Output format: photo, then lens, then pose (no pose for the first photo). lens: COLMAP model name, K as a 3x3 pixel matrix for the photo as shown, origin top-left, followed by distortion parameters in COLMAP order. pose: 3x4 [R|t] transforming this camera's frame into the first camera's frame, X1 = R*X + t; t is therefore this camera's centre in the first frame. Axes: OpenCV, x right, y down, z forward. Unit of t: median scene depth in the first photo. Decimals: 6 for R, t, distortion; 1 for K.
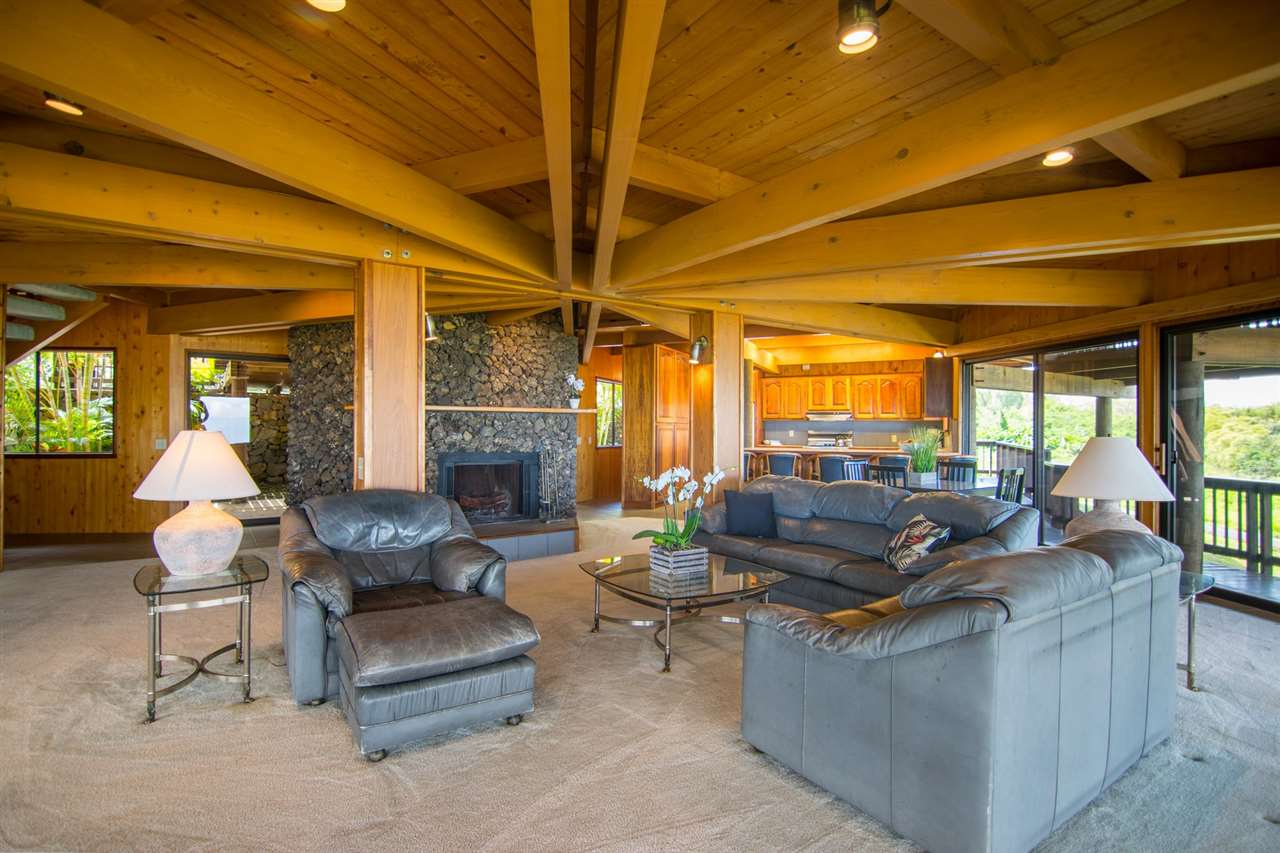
lens RADIAL K [[613.8, 0, 640.0], [0, 613.8, 426.5], [0, 0, 1]] dist [0.001179, 0.000094]
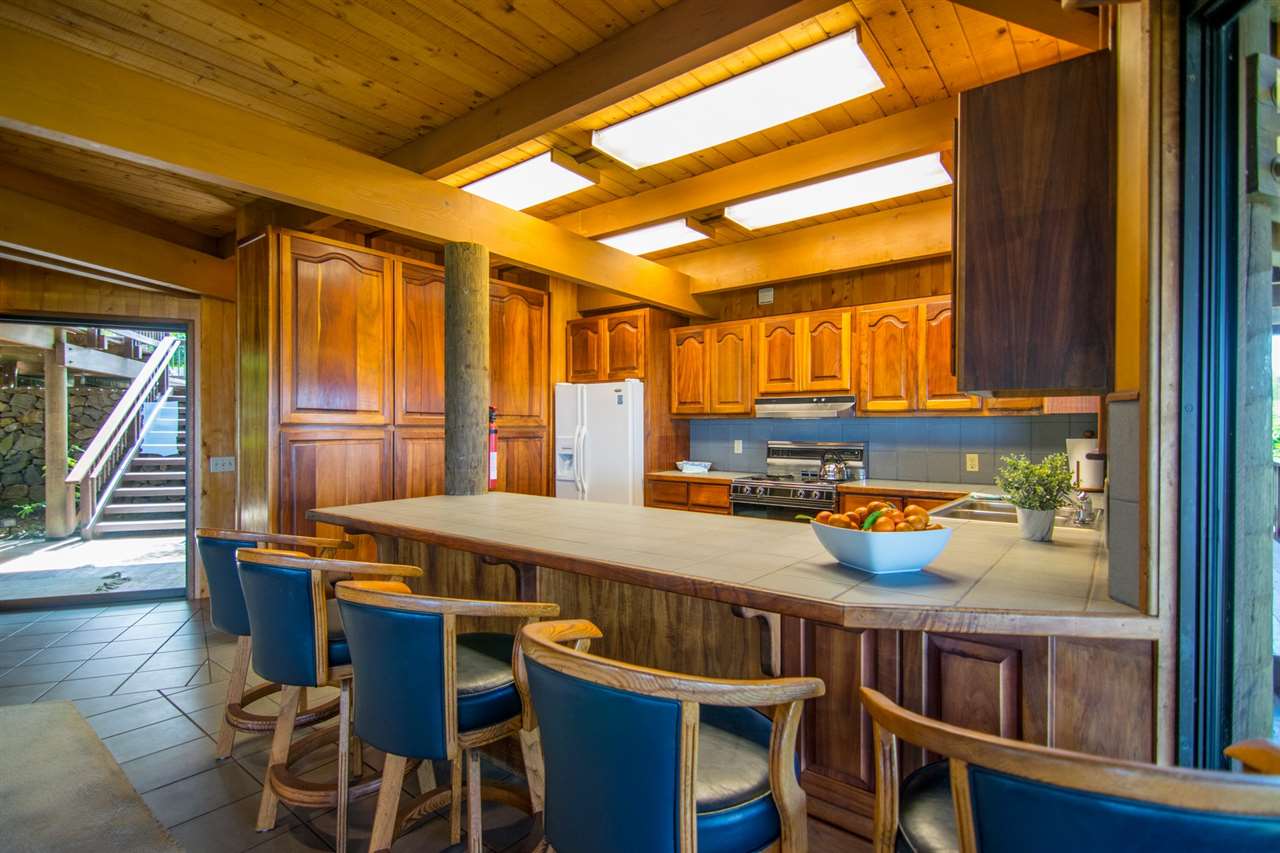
lens RADIAL K [[613.8, 0, 640.0], [0, 613.8, 426.5], [0, 0, 1]] dist [0.001179, 0.000094]
pose [[0.972244, -0.004690, -0.233924, 0.298750], [0.004160, 0.999988, -0.002757, -0.002950], [0.233934, 0.001708, 0.972251, 0.569235]]
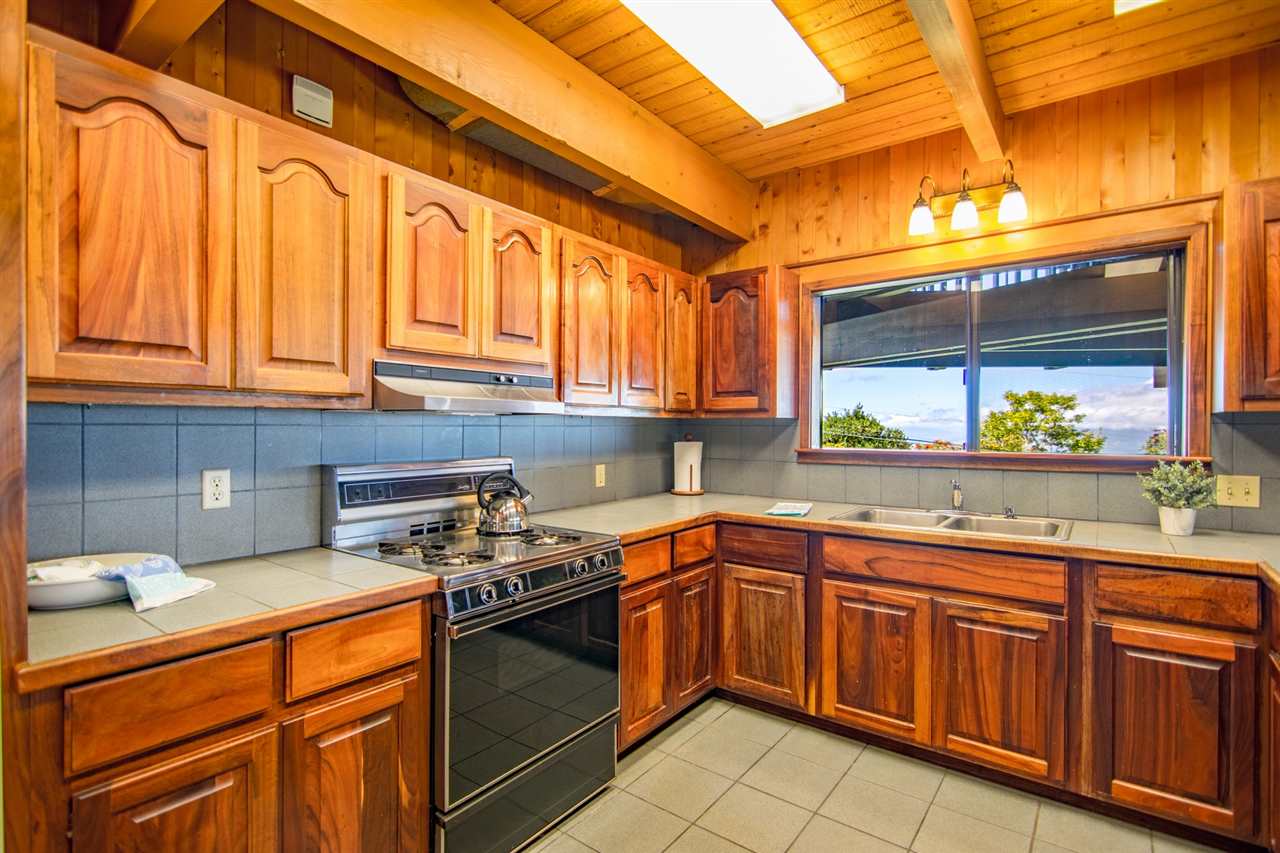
lens RADIAL K [[613.8, 0, 640.0], [0, 613.8, 426.5], [0, 0, 1]] dist [0.001179, 0.000094]
pose [[0.212593, -0.005442, 0.977126, 0.122451], [-0.004957, 0.999966, 0.006648, -0.006799], [-0.977128, -0.006257, 0.212558, 0.909593]]
